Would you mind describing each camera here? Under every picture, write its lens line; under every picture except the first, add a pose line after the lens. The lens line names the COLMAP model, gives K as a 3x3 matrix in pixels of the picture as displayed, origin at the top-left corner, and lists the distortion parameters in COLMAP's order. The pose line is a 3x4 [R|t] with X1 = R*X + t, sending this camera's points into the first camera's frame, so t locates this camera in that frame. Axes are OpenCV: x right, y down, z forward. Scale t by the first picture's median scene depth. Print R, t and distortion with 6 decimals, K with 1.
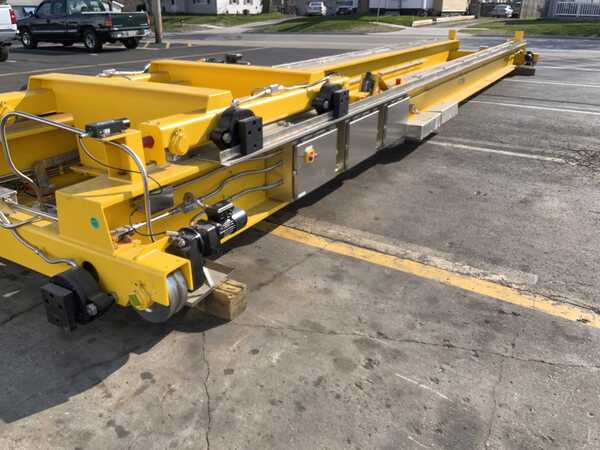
lens RADIAL K [[495.6, 0, 300.0], [0, 495.6, 225.0], [0, 0, 1]] dist [0.093113, -0.178259]
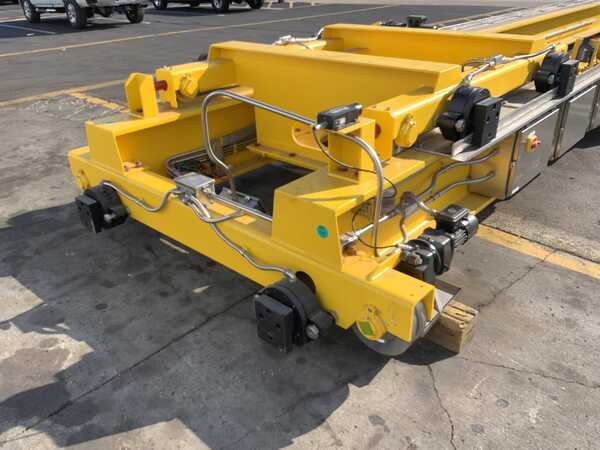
lens RADIAL K [[495.6, 0, 300.0], [0, 495.6, 225.0], [0, 0, 1]] dist [0.093113, -0.178259]
pose [[0.979504, 0.068172, -0.189540, -0.248408], [-0.054188, 0.995479, 0.078010, -0.066994], [0.194001, -0.066140, 0.978769, 0.153654]]
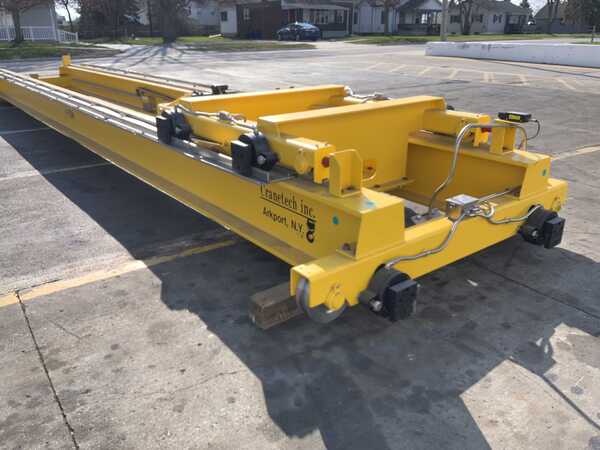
lens RADIAL K [[495.6, 0, 300.0], [0, 495.6, 225.0], [0, 0, 1]] dist [0.093113, -0.178259]
pose [[0.357306, -0.338172, 0.870616, -1.835549], [0.369439, 0.907300, 0.200801, -0.400695], [-0.857815, 0.249892, 0.449118, 0.853430]]
